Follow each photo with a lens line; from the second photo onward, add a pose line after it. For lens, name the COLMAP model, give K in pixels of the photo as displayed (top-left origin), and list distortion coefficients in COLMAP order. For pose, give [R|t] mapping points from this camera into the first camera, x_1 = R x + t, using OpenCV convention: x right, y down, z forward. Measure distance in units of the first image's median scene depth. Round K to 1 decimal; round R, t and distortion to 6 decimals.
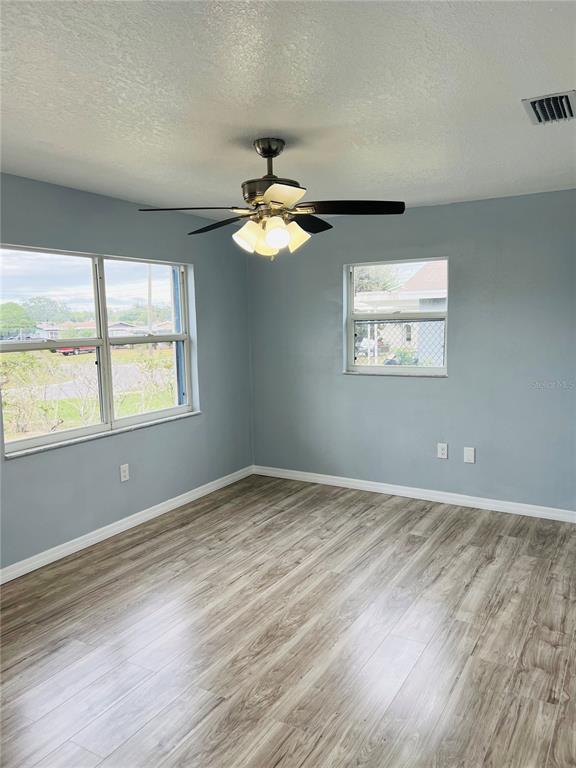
lens RADIAL K [[573.7, 0, 291.2], [0, 573.7, 390.8], [0, 0, 1]] dist [0.040607, -0.046632]
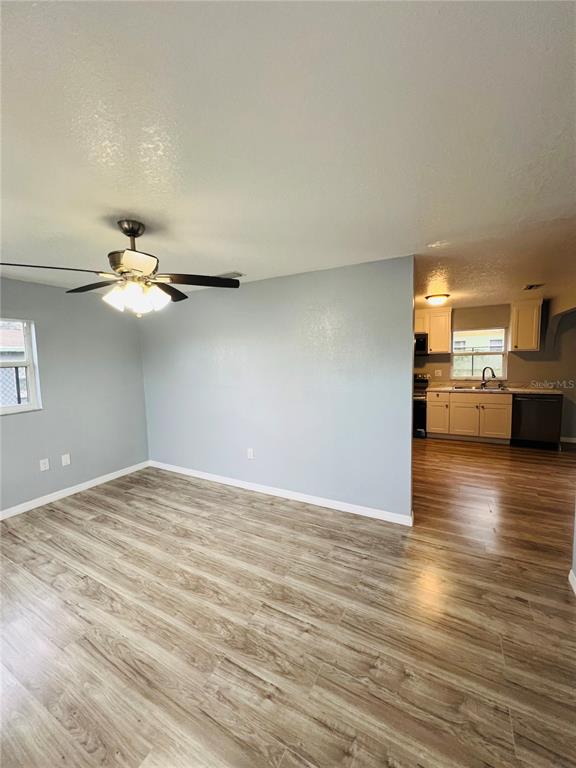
lens RADIAL K [[305.1, 0, 286.4], [0, 305.1, 383.2], [0, 0, 1]] dist [-0.001024, 0.000043]
pose [[-0.009078, -0.075312, 0.997119, -0.539220], [0.155774, 0.984880, 0.075806, -0.059640], [-0.987751, 0.156014, 0.002791, 0.519507]]
